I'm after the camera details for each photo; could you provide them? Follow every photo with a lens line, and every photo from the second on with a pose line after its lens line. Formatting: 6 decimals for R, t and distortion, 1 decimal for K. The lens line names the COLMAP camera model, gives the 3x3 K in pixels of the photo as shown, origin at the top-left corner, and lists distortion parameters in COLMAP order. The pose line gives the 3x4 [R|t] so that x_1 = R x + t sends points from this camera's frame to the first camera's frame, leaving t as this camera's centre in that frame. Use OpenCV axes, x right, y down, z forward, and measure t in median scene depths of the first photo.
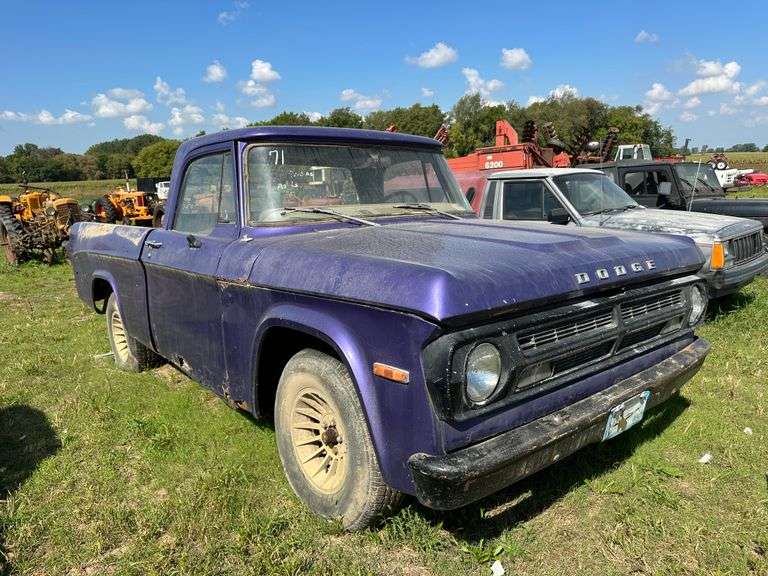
lens RADIAL K [[552.4, 0, 384.0], [0, 552.4, 288.0], [0, 0, 1]] dist [0.002788, -0.000163]
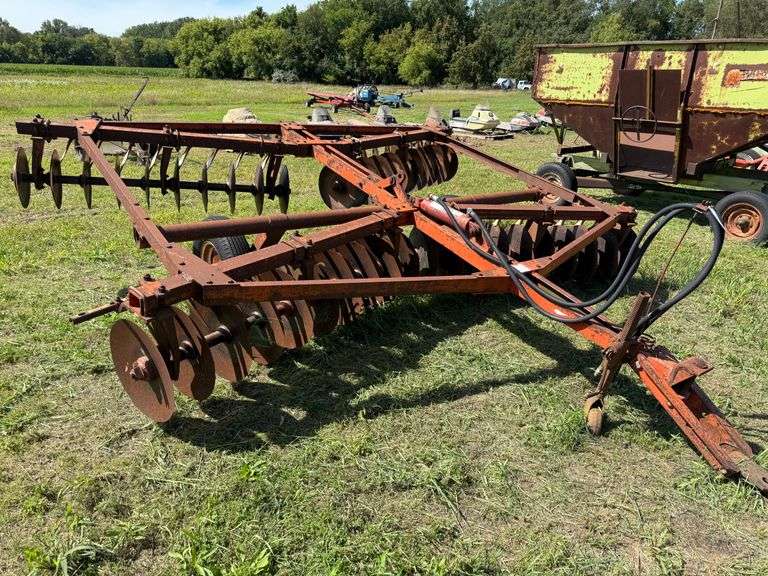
lens RADIAL K [[553.1, 0, 388.0], [0, 553.1, 289.0], [0, 0, 1]] dist [0.007339, -0.007189]
pose [[0.995127, 0.087441, -0.045559, -0.088713], [-0.079541, 0.984999, 0.153132, -0.032873], [0.058265, -0.148762, 0.987155, 0.209492]]
